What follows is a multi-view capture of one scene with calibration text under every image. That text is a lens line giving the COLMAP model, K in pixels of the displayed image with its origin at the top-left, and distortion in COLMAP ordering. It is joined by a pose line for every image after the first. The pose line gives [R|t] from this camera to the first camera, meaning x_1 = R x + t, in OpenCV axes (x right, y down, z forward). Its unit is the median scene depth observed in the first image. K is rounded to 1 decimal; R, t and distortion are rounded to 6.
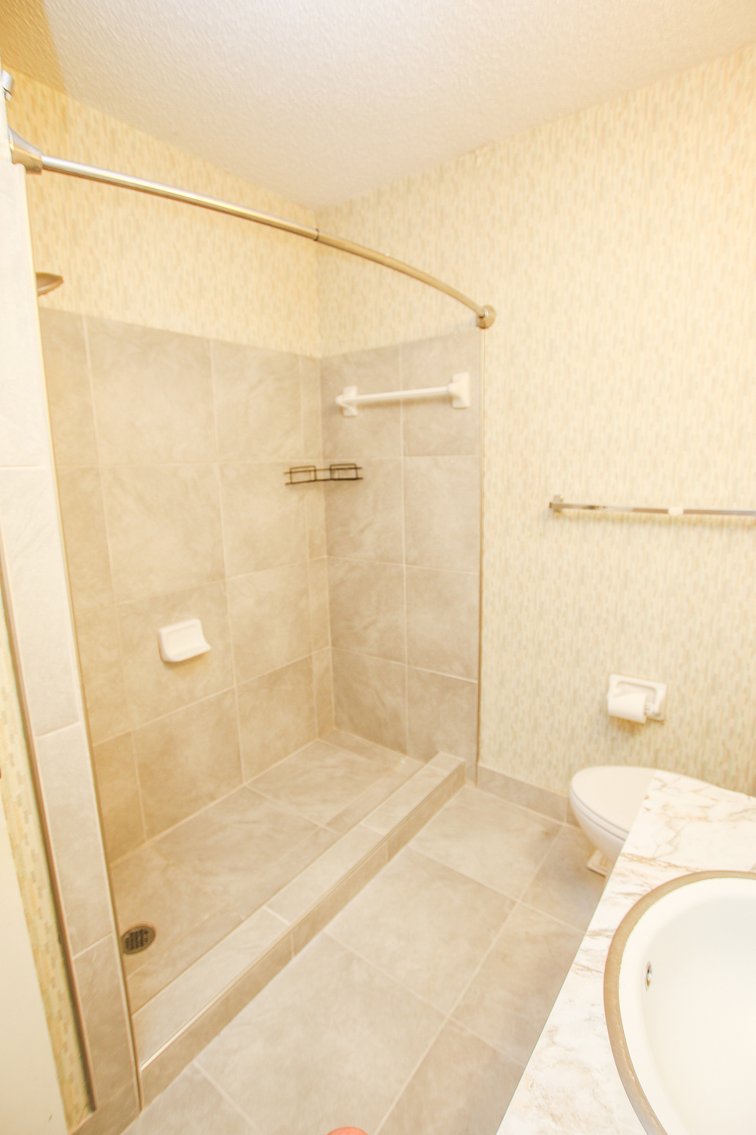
lens RADIAL K [[535.4, 0, 380.0], [0, 535.4, 565.2], [0, 0, 1]] dist [-0.035809, 0.007059]
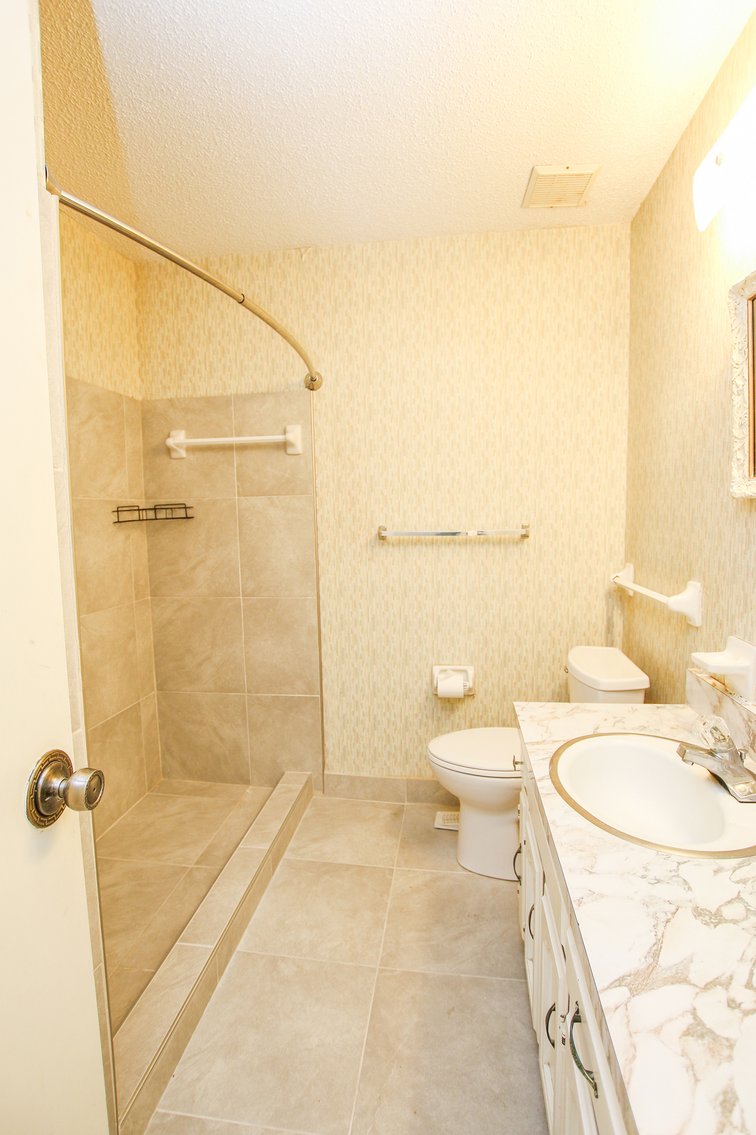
lens RADIAL K [[535.4, 0, 380.0], [0, 535.4, 565.2], [0, 0, 1]] dist [-0.035809, 0.007059]
pose [[0.877886, -0.039523, 0.477235, -0.226942], [0.091729, 0.992013, -0.086582, 0.055992], [-0.470001, 0.119785, 0.874500, -0.065458]]
